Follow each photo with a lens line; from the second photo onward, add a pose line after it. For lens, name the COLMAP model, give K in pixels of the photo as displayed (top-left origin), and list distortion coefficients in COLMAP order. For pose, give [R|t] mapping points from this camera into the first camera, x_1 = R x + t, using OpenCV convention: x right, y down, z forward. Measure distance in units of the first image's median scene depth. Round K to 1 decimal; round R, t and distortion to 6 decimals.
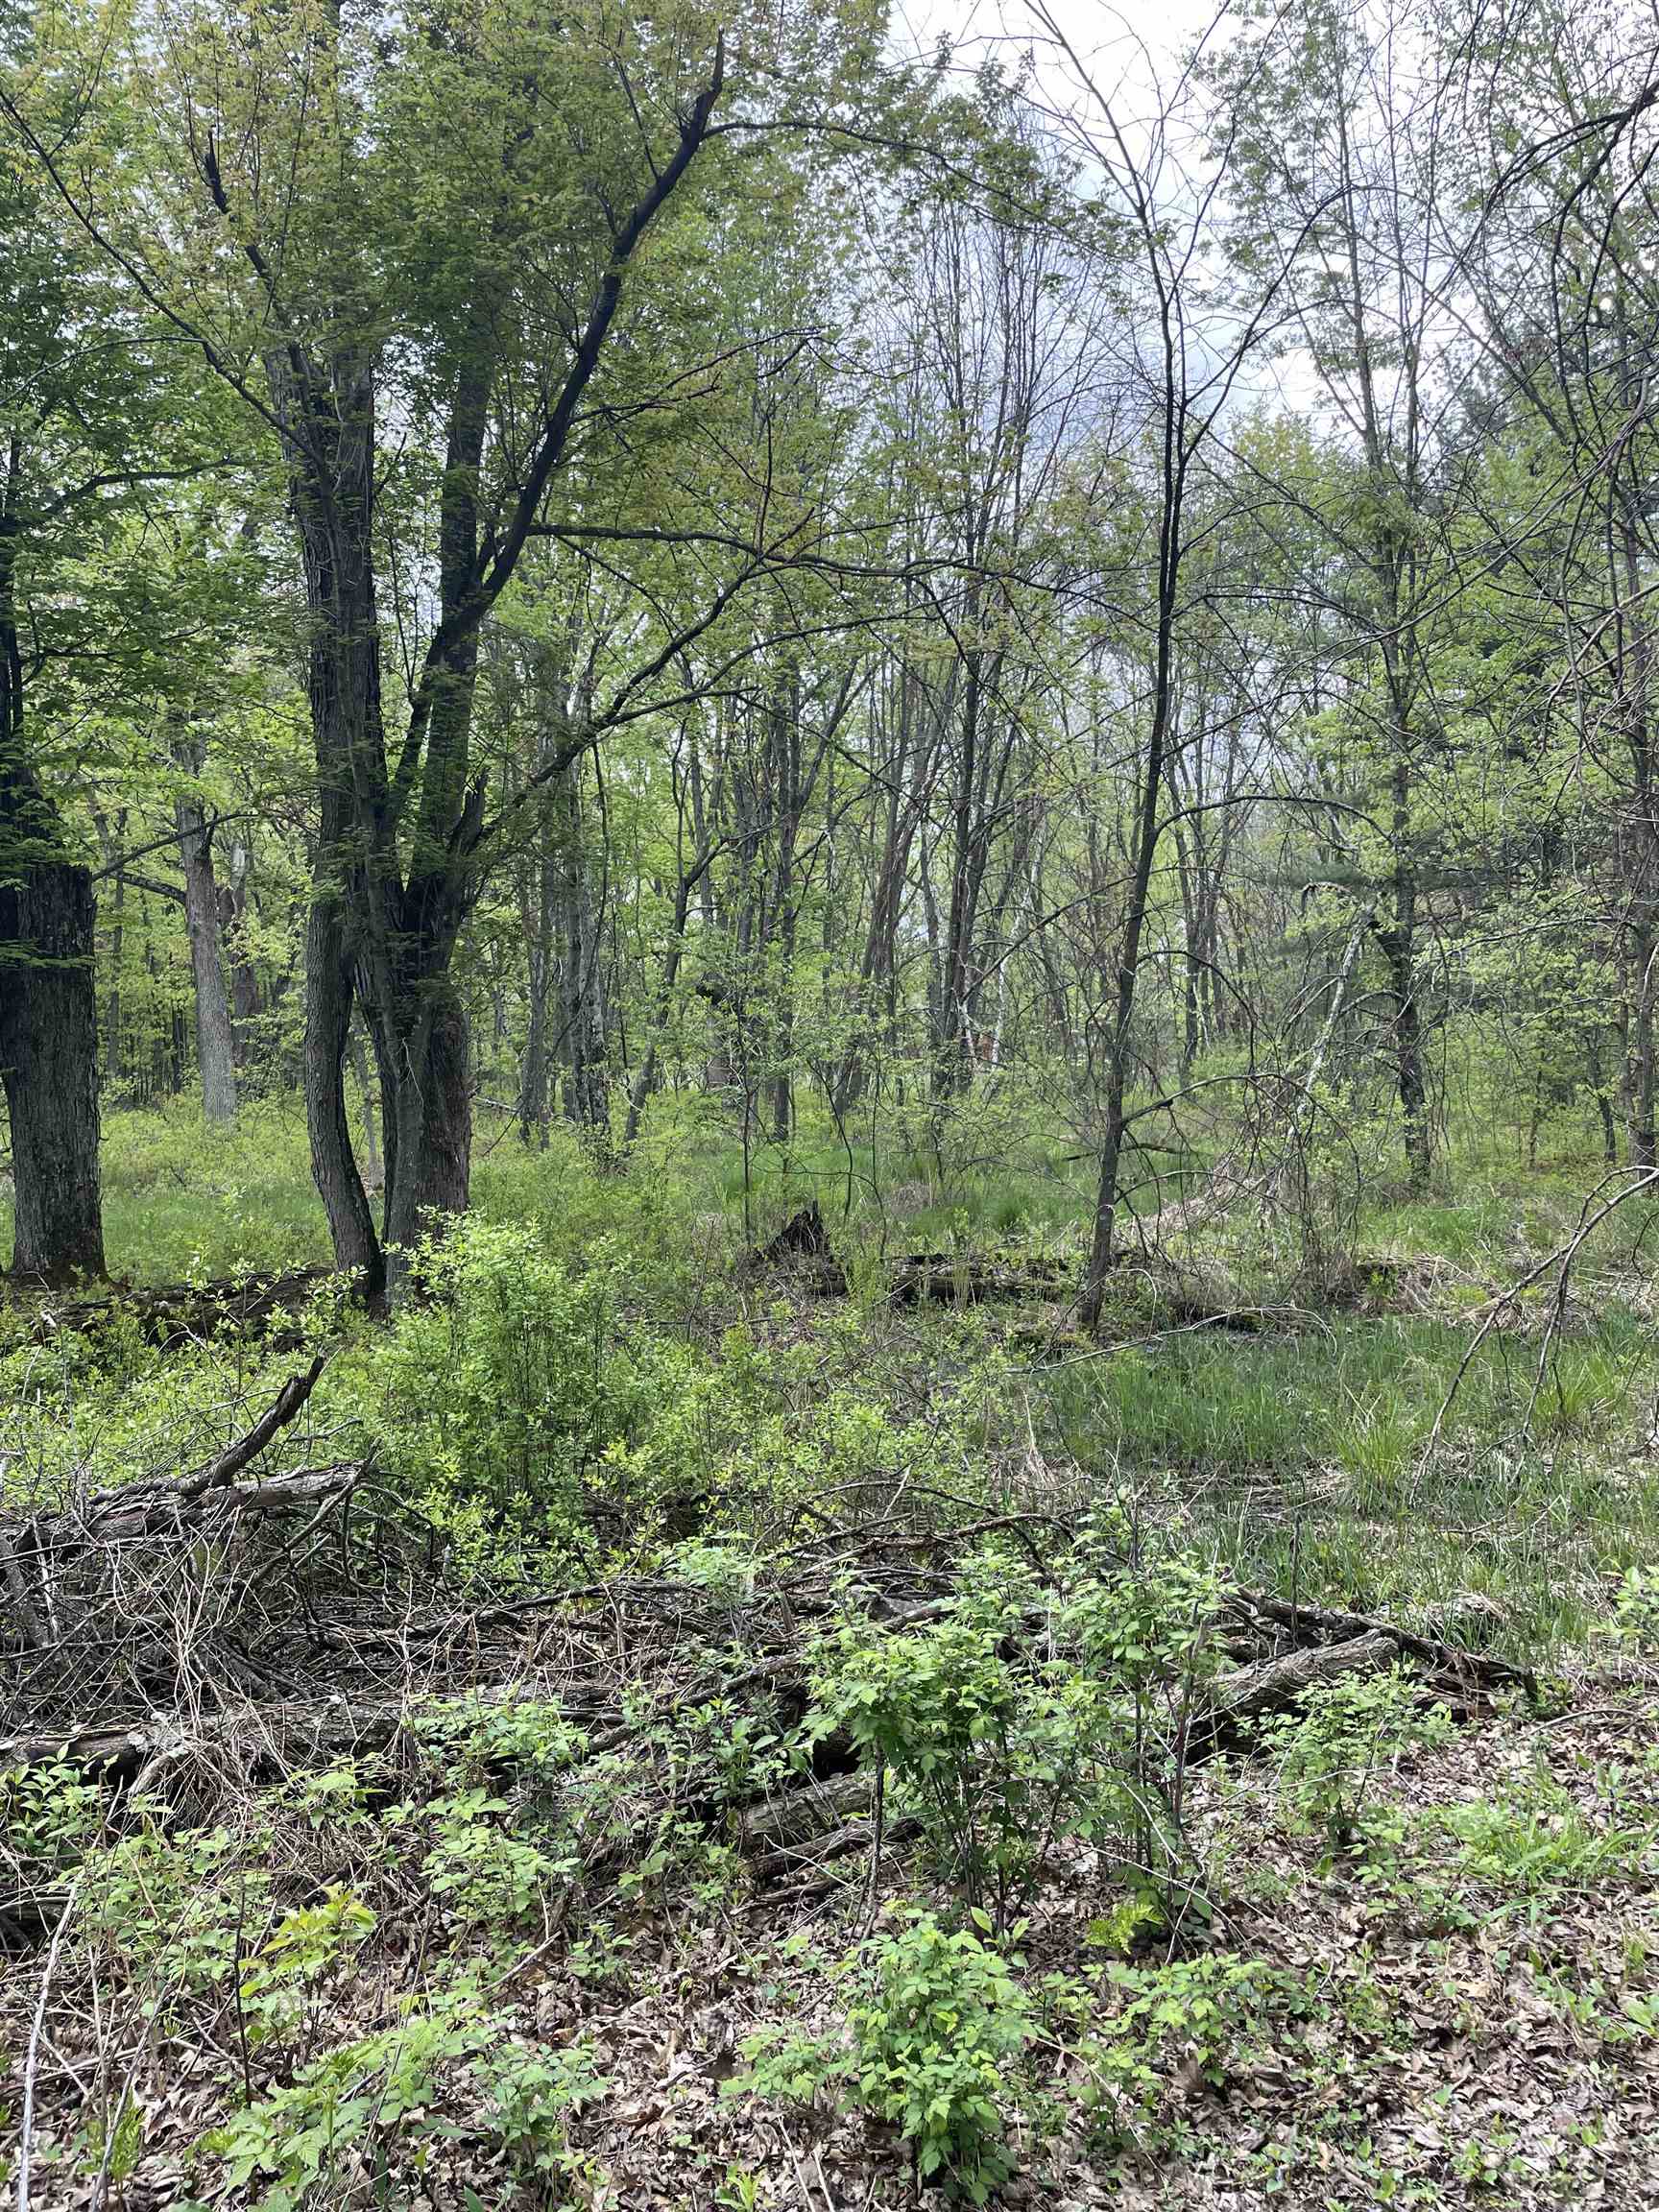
lens RADIAL K [[1667.2, 0, 849.7], [0, 1667.2, 1092.6], [0, 0, 1]] dist [0.086919, -0.108392]
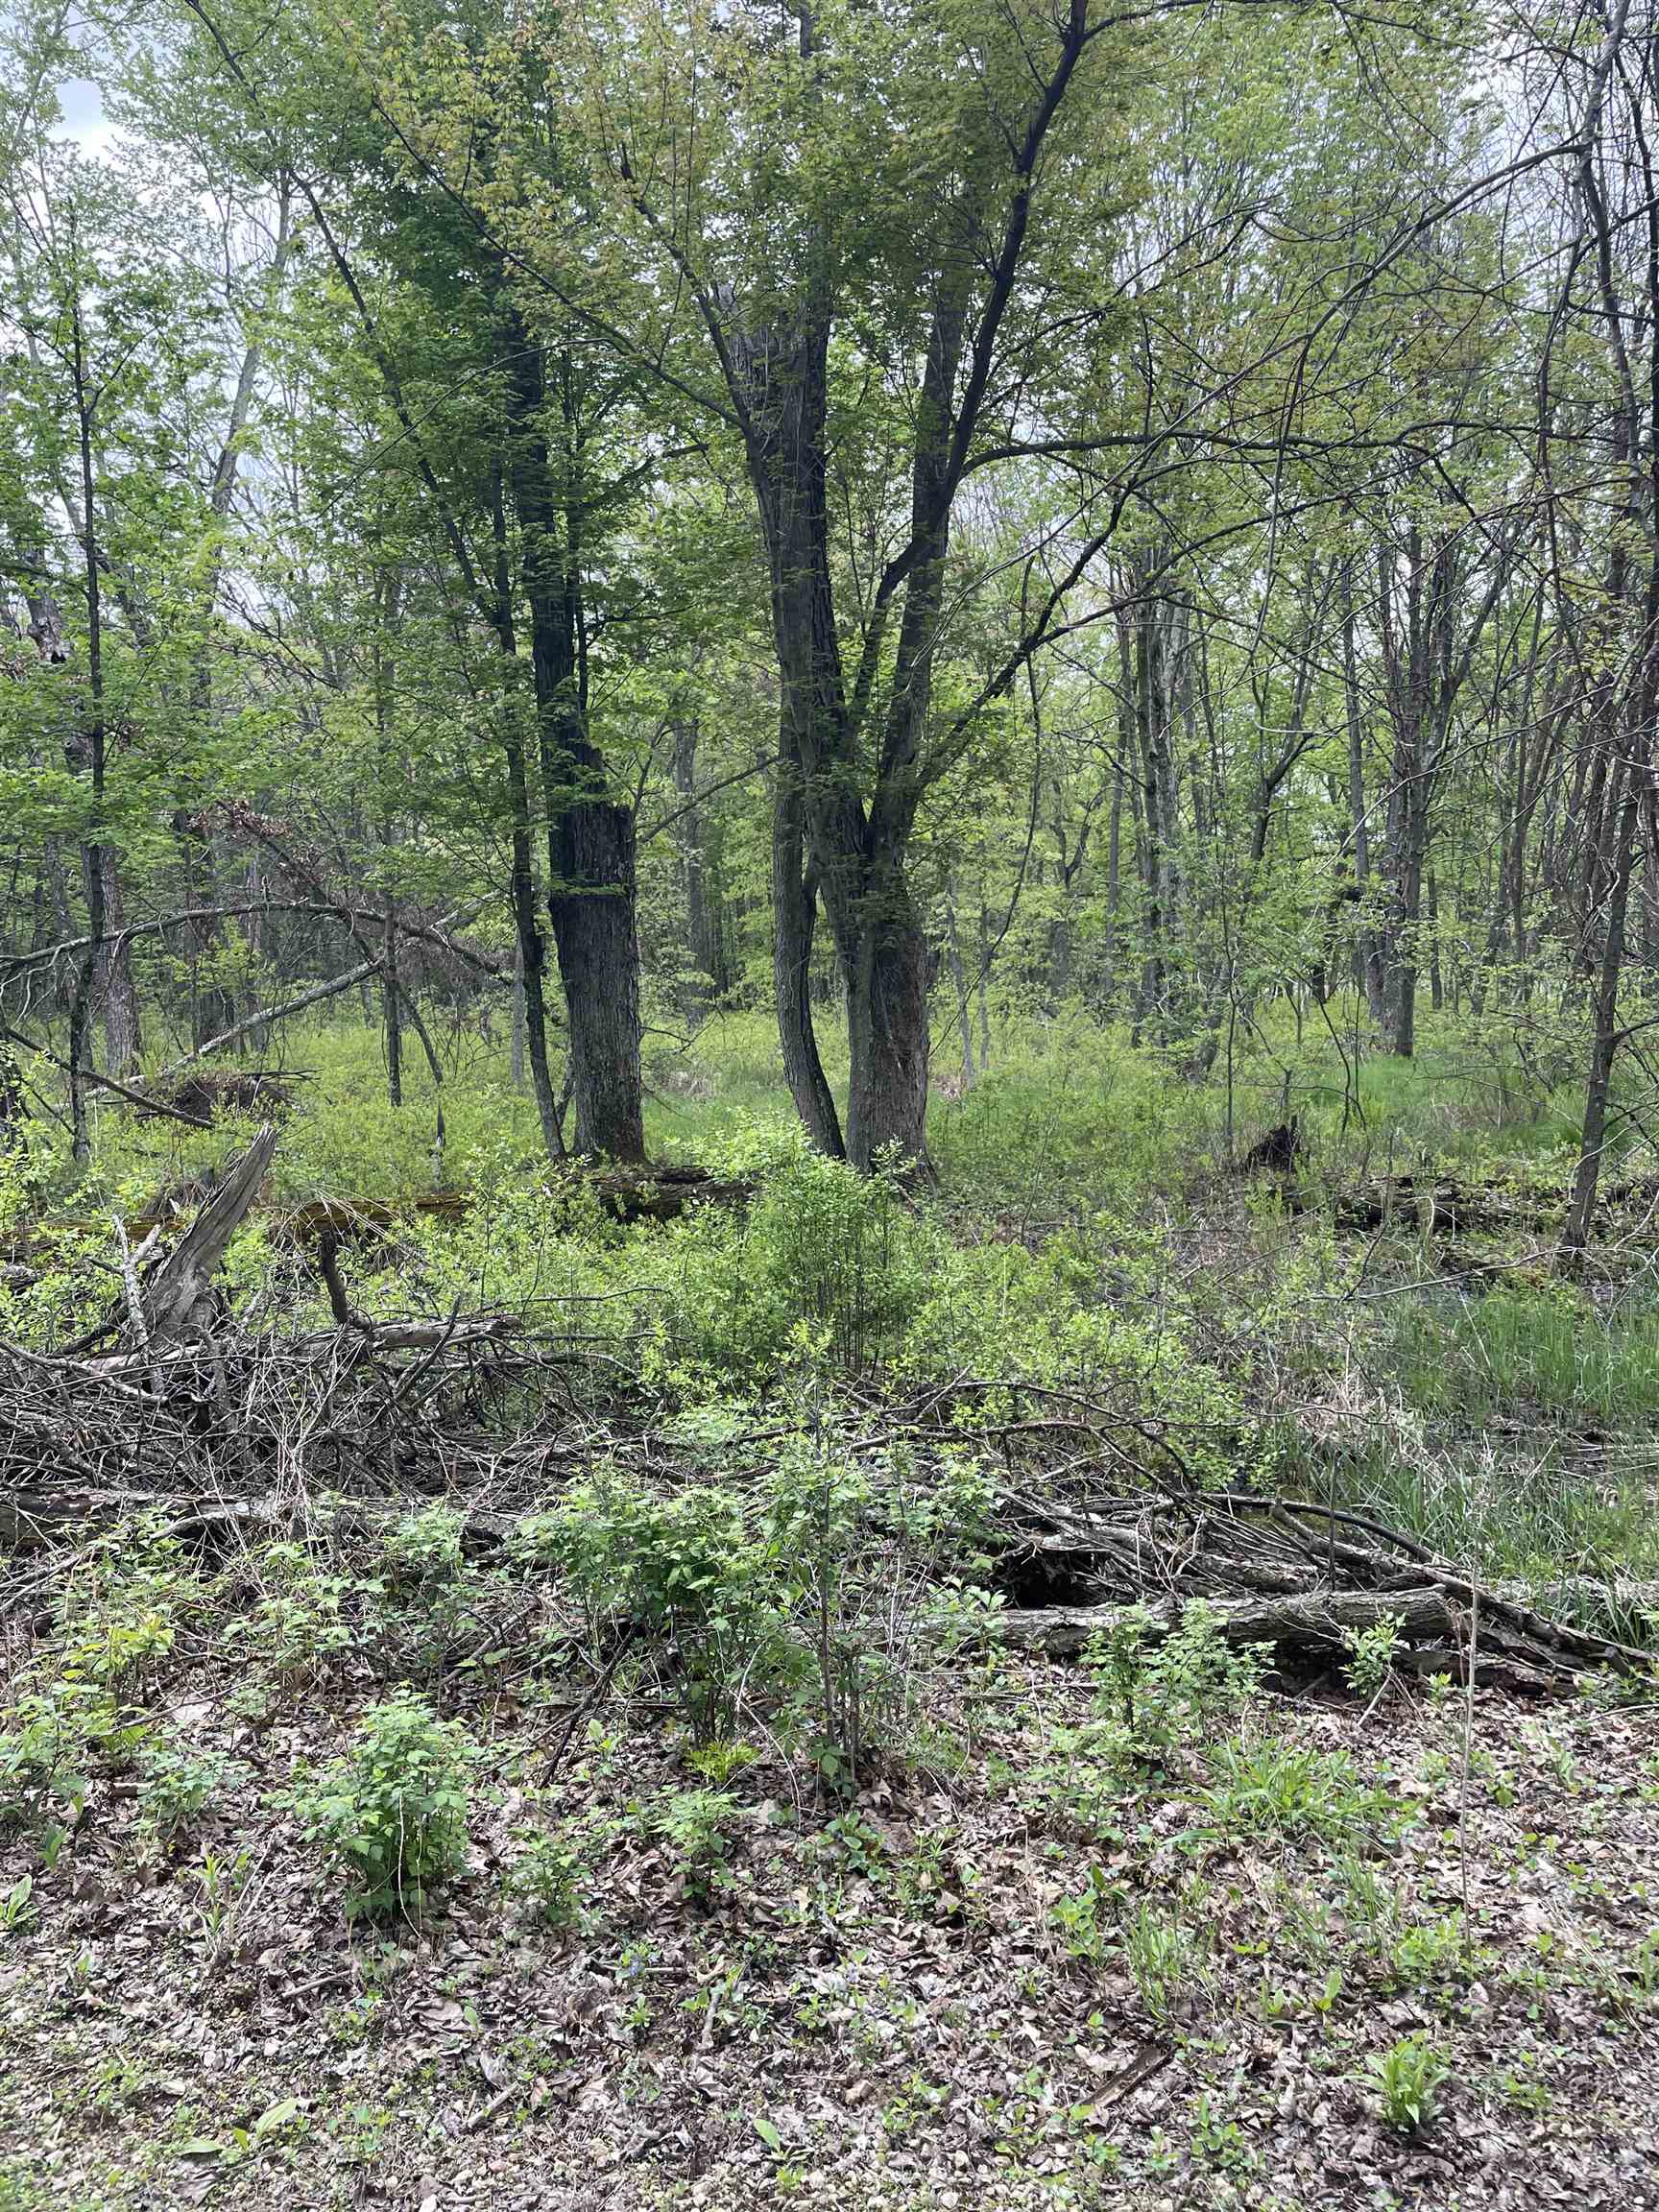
lens RADIAL K [[1667.2, 0, 849.7], [0, 1667.2, 1092.6], [0, 0, 1]] dist [0.086919, -0.108392]
pose [[0.912335, 0.023057, -0.408796, 0.170780], [-0.000790, 0.998510, 0.054556, -0.002659], [0.409445, -0.049450, 0.910994, 0.010409]]
